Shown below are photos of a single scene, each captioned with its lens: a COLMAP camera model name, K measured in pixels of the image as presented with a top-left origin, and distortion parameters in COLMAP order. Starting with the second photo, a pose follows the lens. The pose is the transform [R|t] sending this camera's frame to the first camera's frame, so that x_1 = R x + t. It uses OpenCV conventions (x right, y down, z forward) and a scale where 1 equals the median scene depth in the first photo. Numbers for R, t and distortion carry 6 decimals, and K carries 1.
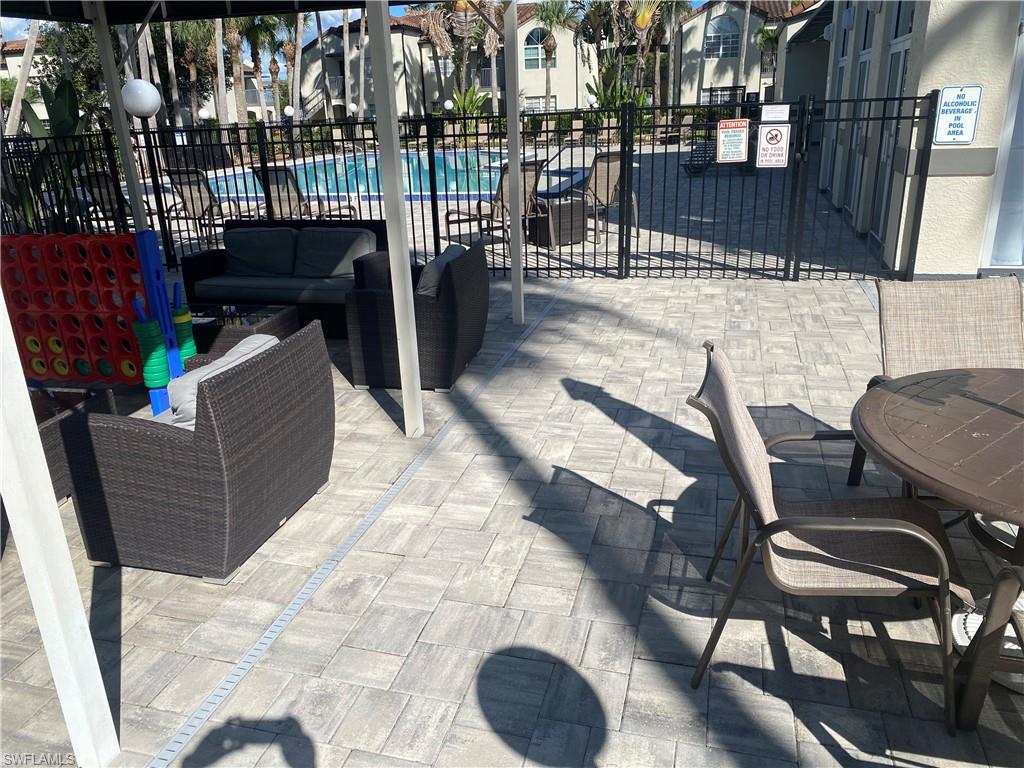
lens RADIAL K [[771.4, 0, 510.0], [0, 771.4, 384.3], [0, 0, 1]] dist [0.010607, -0.016554]
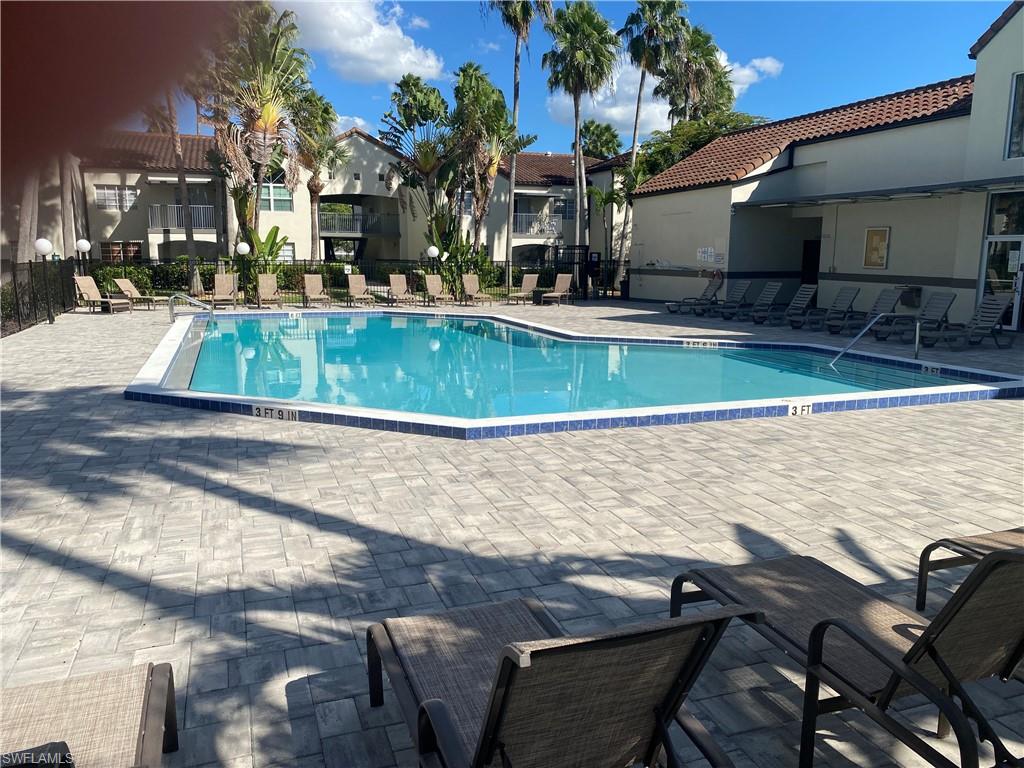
lens RADIAL K [[771.4, 0, 512.1], [0, 771.4, 383.7], [0, 0, 1]] dist [0.010607, -0.016554]
pose [[0.814172, -0.053017, 0.578198, -0.257123], [0.160054, 0.977733, -0.135723, -0.081164], [-0.558128, 0.203045, 0.804529, 0.248836]]
